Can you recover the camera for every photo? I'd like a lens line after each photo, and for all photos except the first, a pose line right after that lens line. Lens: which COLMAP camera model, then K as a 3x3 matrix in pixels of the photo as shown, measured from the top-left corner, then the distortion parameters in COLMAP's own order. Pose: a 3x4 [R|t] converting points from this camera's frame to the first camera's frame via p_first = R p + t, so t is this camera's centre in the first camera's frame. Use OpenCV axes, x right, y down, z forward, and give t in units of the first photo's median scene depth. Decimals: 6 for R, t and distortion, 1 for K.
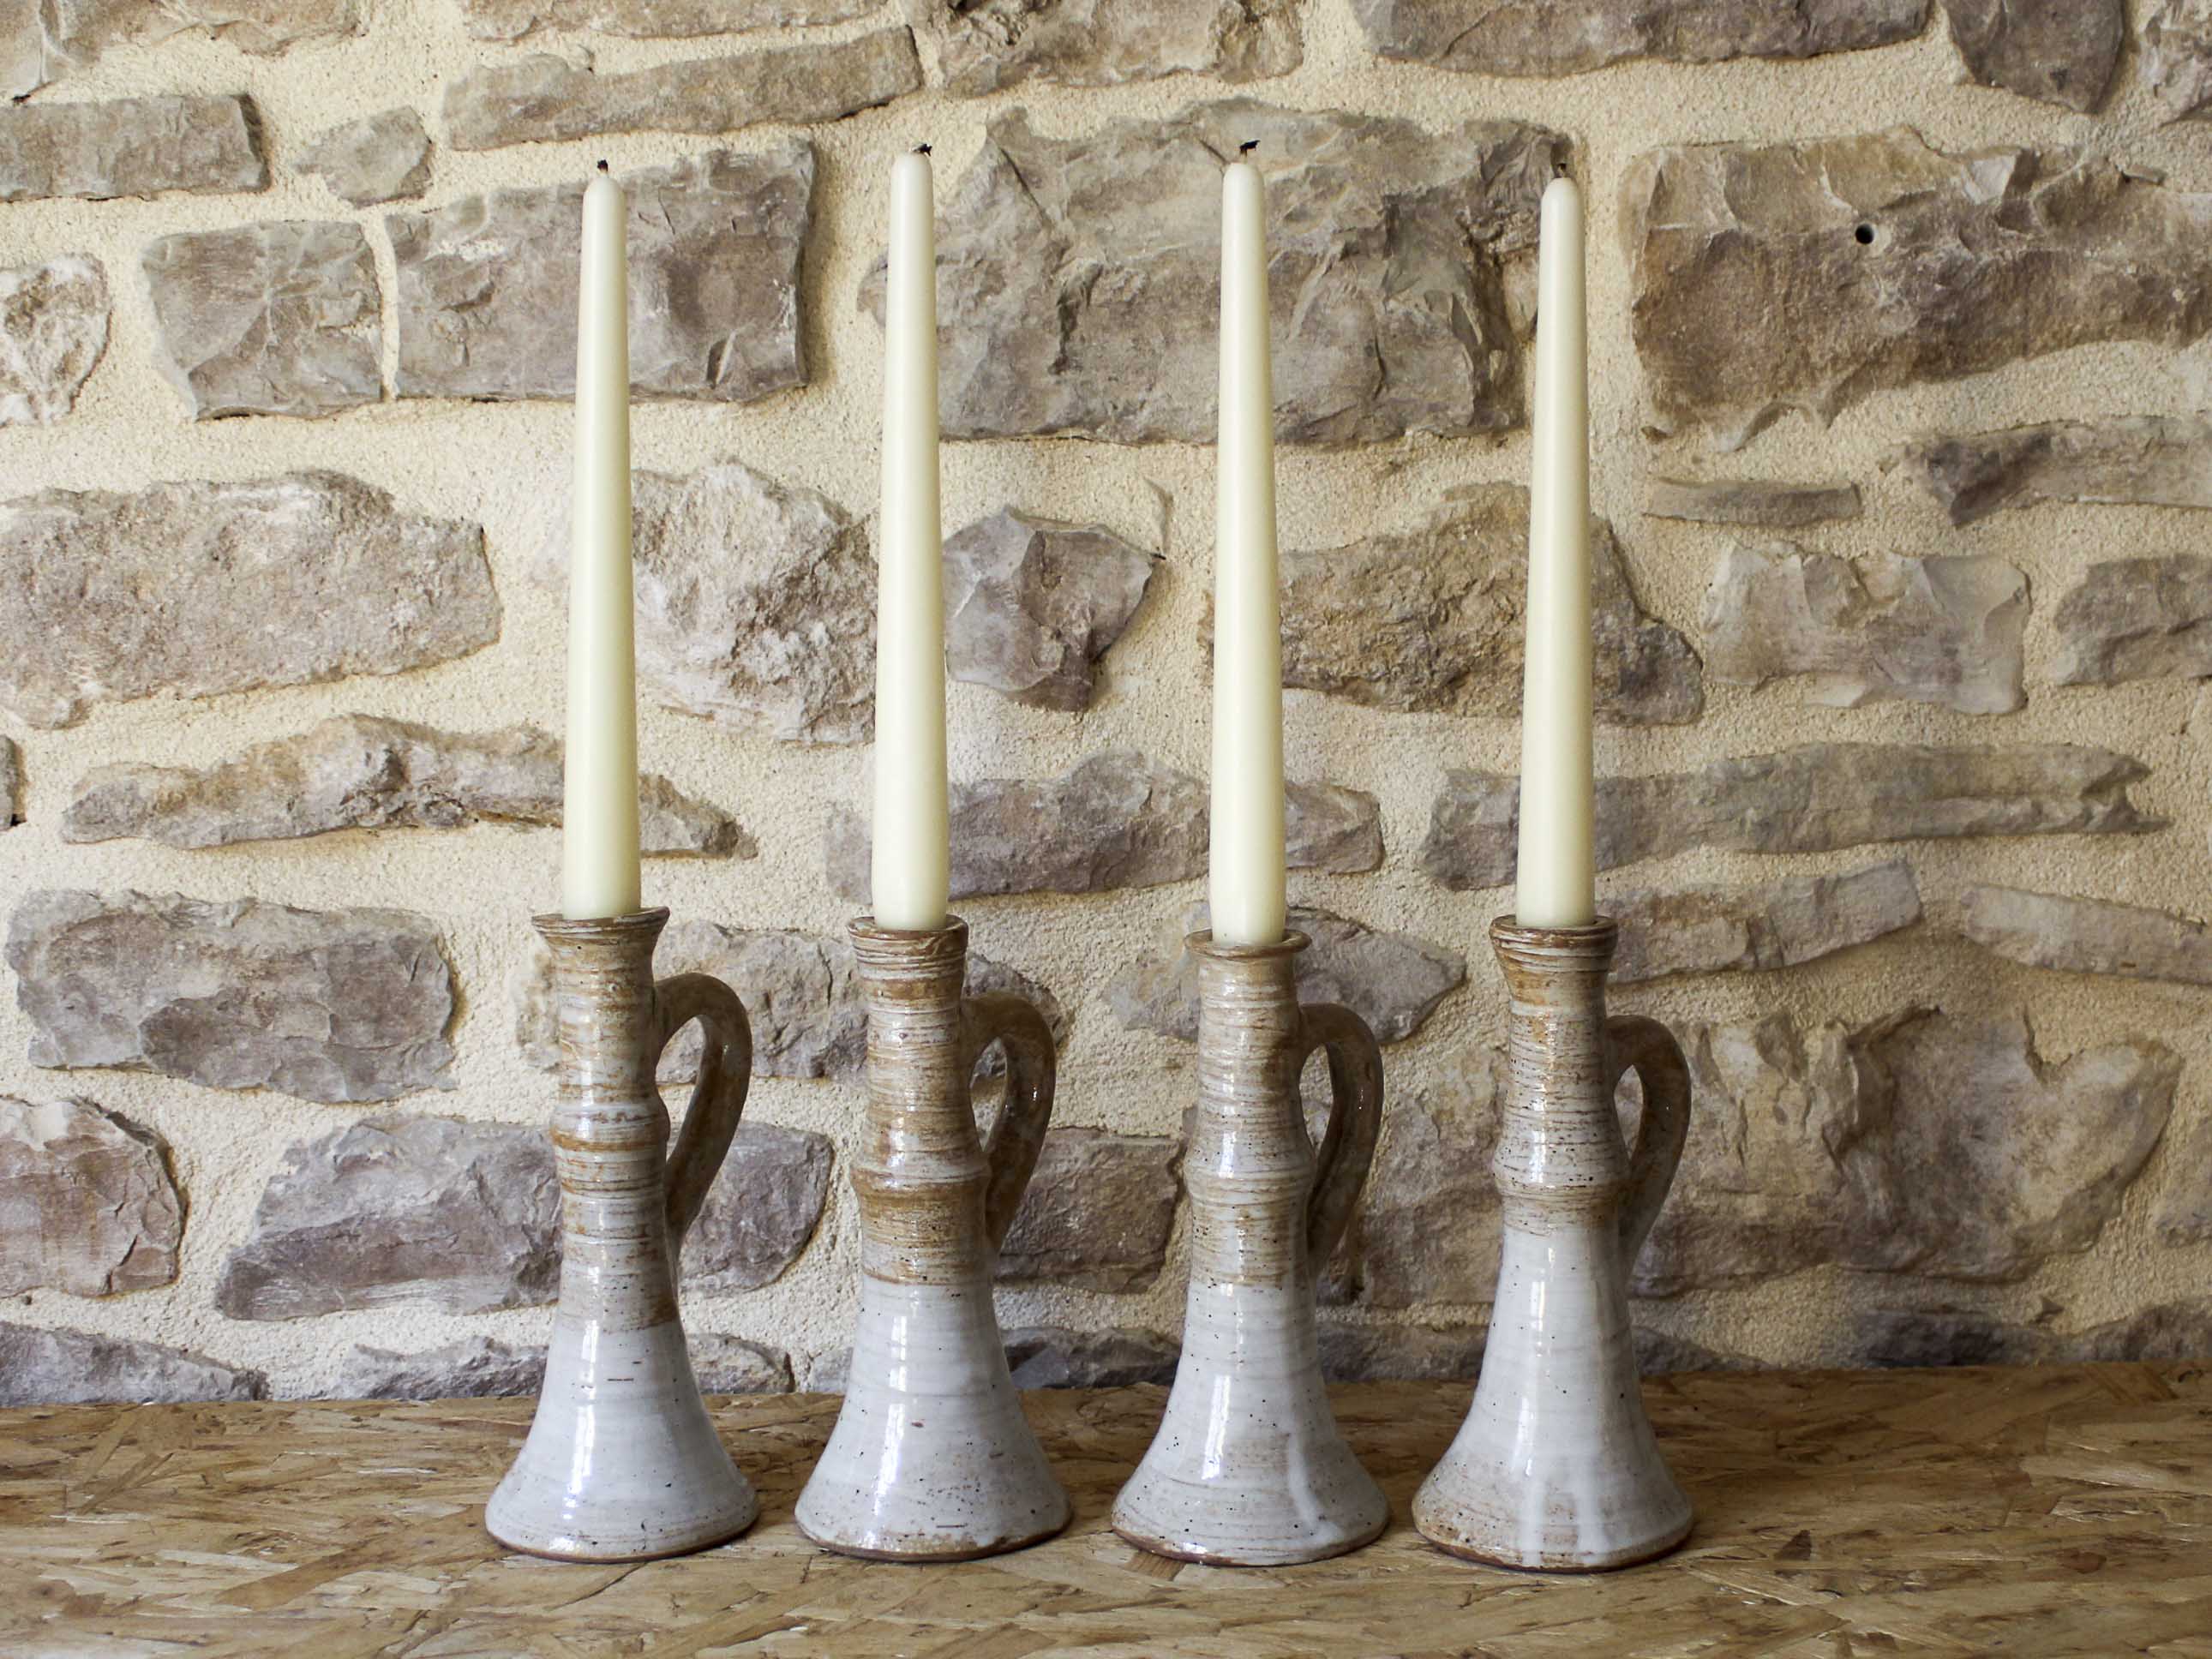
lens RADIAL K [[3379.1, 0, 1219.5], [0, 3379.1, 742.9], [0, 0, 1]] dist [-0.165914, 0.098947]
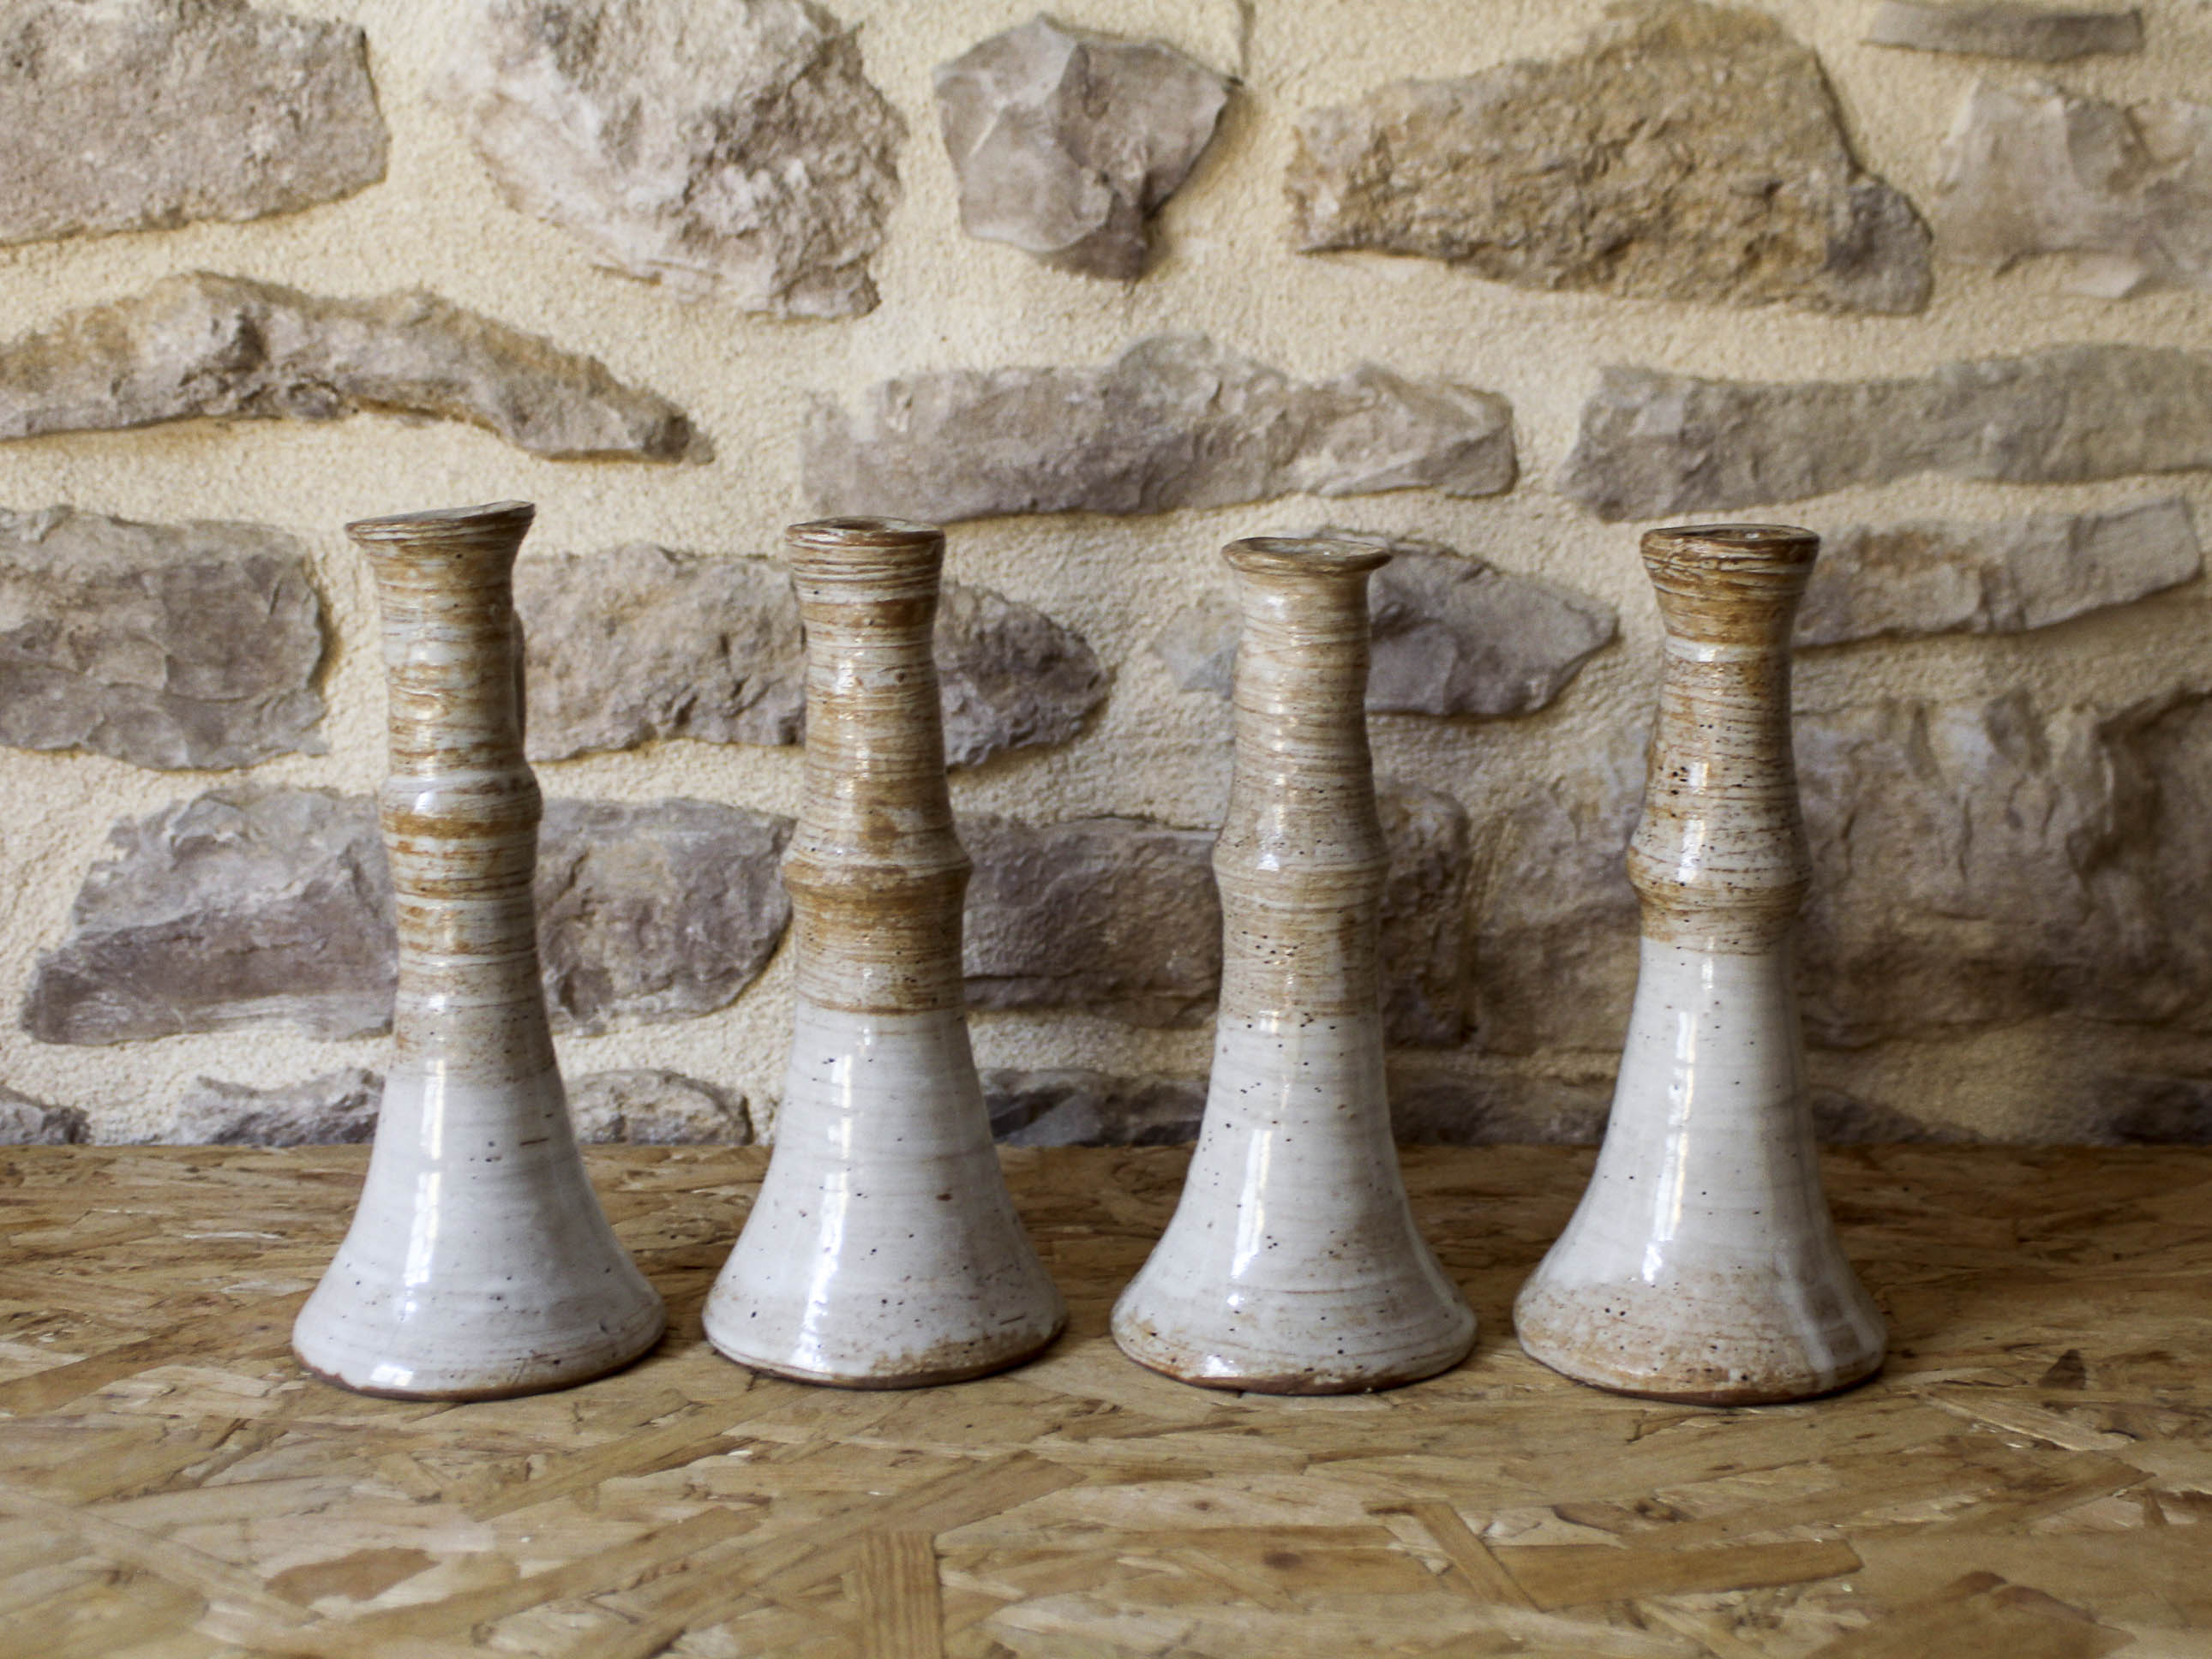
lens RADIAL K [[3499.0, 0, 1147.1], [0, 3499.0, 773.8], [0, 0, 1]] dist [-0.122710, 0.108534]
pose [[0.999480, 0.019091, -0.025983, -0.014521], [-0.017109, 0.997075, 0.074487, 0.044122], [0.027329, -0.074004, 0.996883, 0.191351]]
